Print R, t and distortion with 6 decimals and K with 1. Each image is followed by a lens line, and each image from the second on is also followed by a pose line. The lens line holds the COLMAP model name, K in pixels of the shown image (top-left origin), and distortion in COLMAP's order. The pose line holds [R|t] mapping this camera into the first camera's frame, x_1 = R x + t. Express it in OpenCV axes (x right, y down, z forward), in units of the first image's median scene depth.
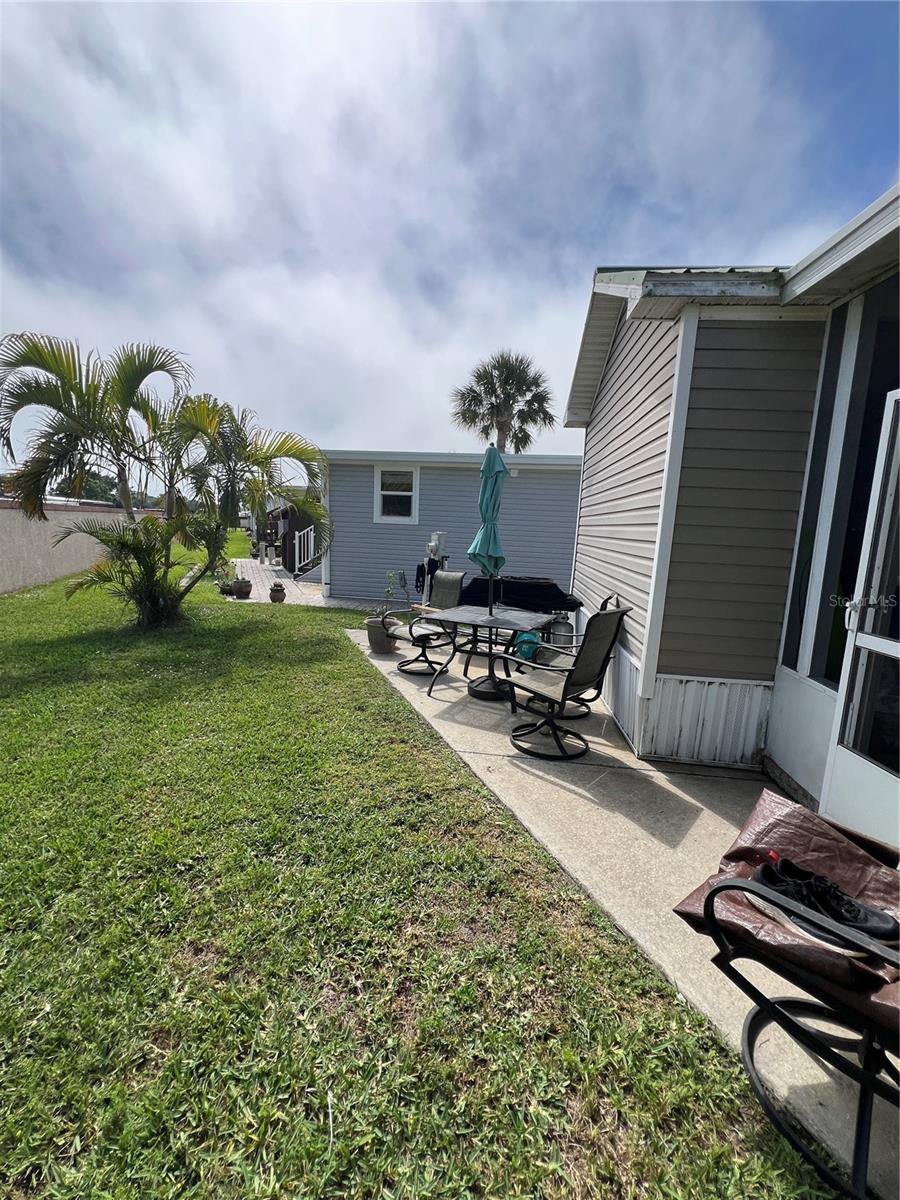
lens RADIAL K [[479.7, 0, 449.5], [0, 479.7, 598.1], [0, 0, 1]] dist [-0.001754, -0.000323]
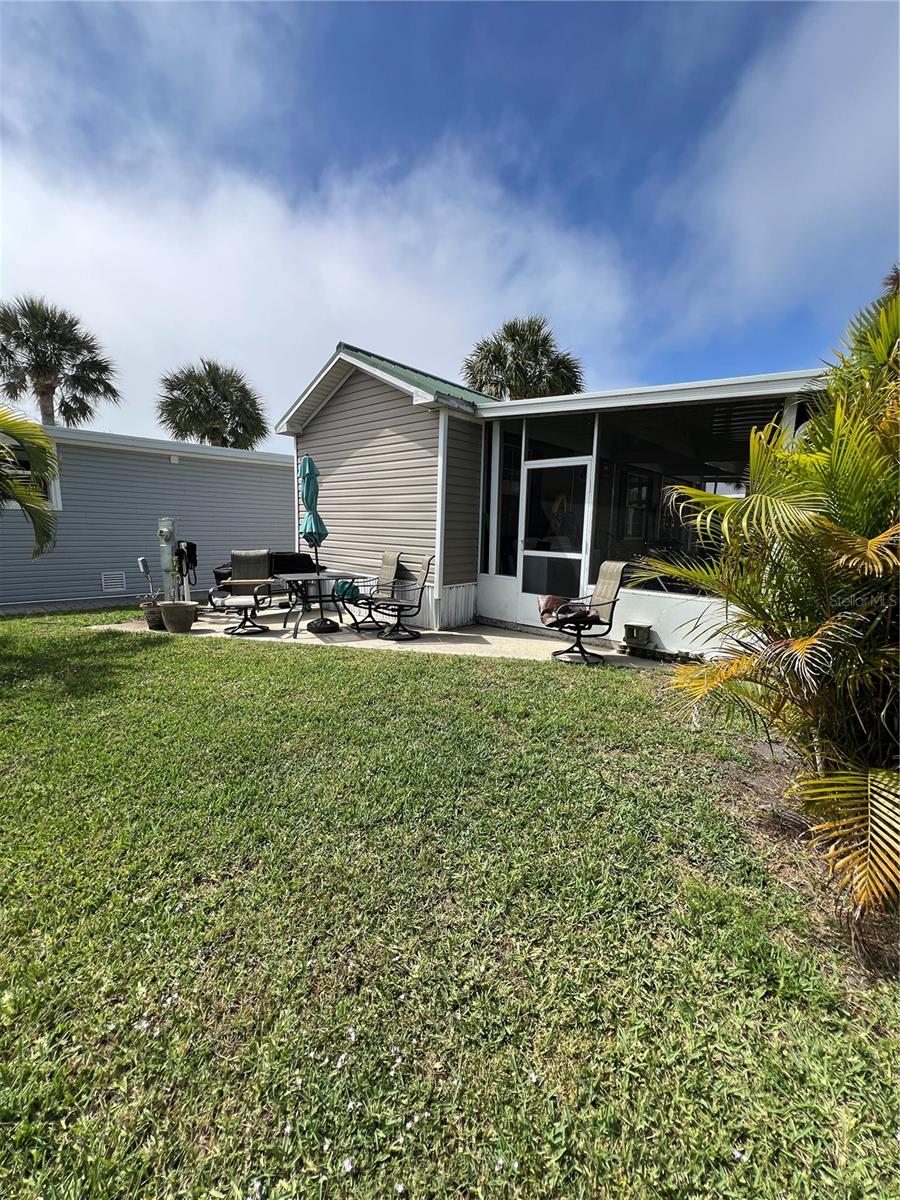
lens RADIAL K [[476.0, 0, 454.4], [0, 476.0, 602.2], [0, 0, 1]] dist [-0.000944, -0.000088]
pose [[0.576344, -0.155332, 0.802309, -0.209049], [0.121504, 0.987145, 0.103834, 0.004171], [-0.808124, 0.037640, 0.587809, -0.040280]]
